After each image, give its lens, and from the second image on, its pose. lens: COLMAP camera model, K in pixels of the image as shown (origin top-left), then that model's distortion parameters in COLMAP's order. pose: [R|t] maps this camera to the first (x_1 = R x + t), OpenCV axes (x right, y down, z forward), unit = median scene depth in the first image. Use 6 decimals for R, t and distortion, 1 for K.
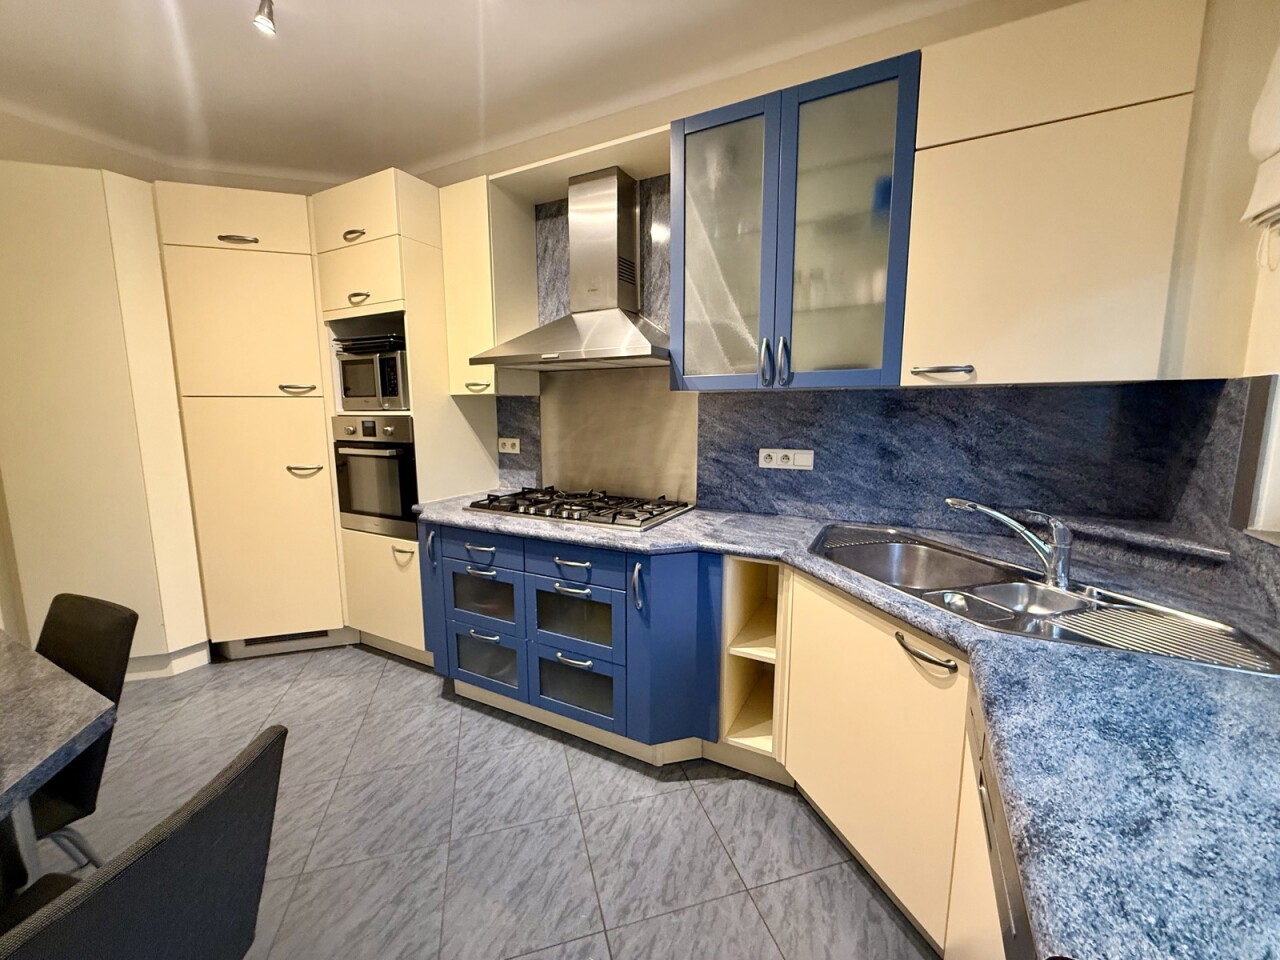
lens RADIAL K [[511.9, 0, 636.0], [0, 511.9, 480.2], [0, 0, 1]] dist [0.005113, -0.000661]
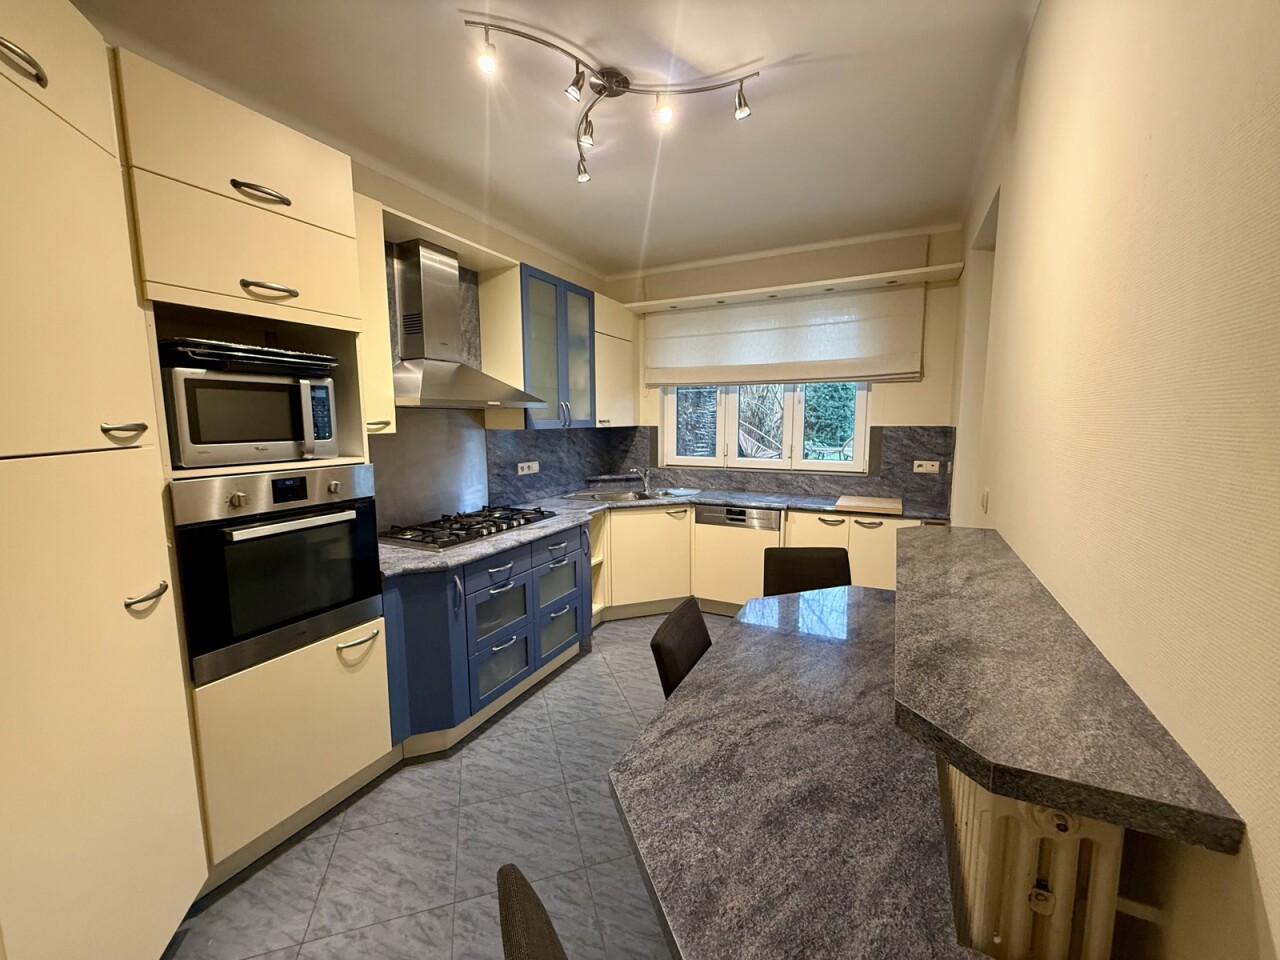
lens RADIAL K [[511.9, 0, 636.0], [0, 511.9, 480.2], [0, 0, 1]] dist [0.005113, -0.000661]
pose [[-0.024630, -0.114886, 0.993073, -1.374210], [0.145220, 0.982427, 0.117256, -0.145331], [-0.989093, 0.147102, -0.007514, 0.654524]]
